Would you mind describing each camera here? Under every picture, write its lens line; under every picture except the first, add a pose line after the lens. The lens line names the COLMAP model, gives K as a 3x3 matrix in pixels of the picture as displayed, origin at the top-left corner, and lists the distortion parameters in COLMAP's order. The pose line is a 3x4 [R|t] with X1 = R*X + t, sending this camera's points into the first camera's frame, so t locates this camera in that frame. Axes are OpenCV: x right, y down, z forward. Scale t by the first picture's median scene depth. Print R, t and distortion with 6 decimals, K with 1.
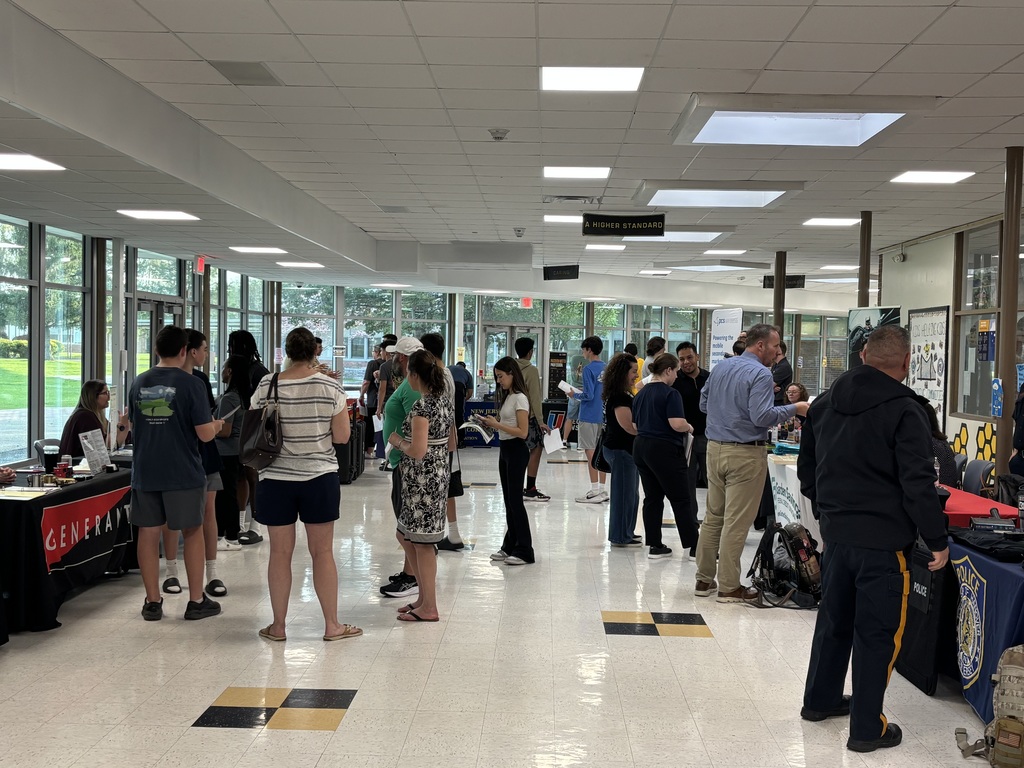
lens RADIAL K [[1221.1, 0, 511.7], [0, 1221.1, 382.4], [0, 0, 1]] dist [0.072934, 0.000000]
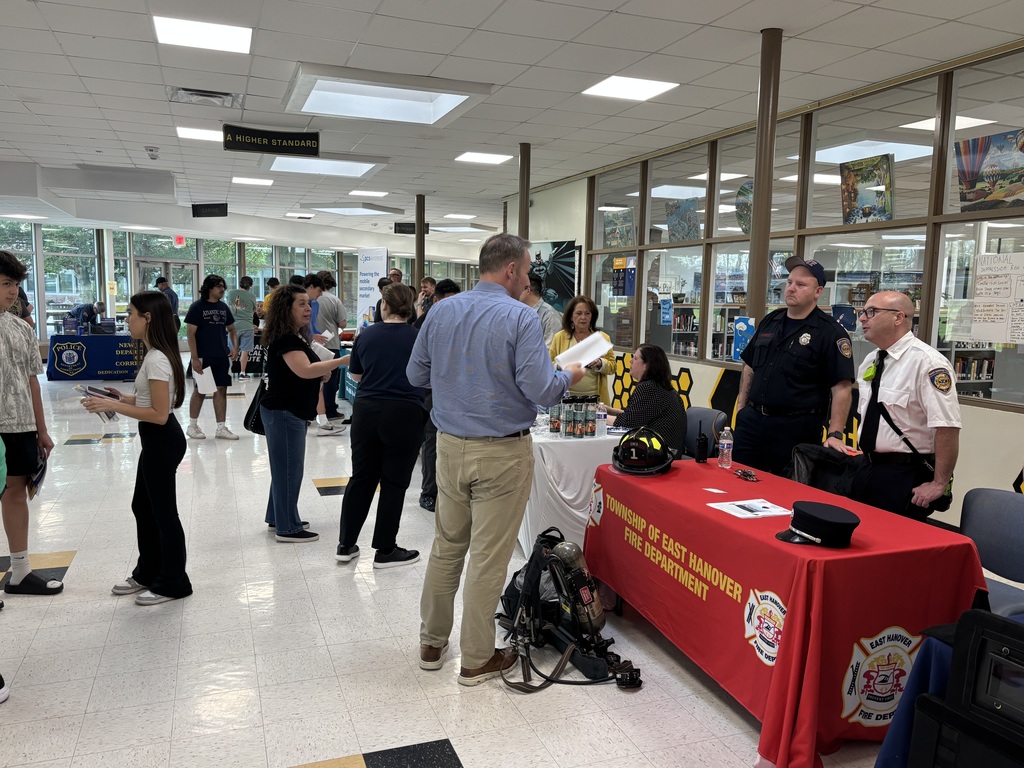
lens RADIAL K [[808.6, 0, 516.7], [0, 808.6, 401.4], [0, 0, 1]] dist [0.028445, -0.015013]
pose [[0.927314, -0.049869, 0.370947, 0.024599], [0.007165, 0.993268, 0.115620, -0.007317], [-0.374215, -0.104559, 0.921428, 0.328911]]
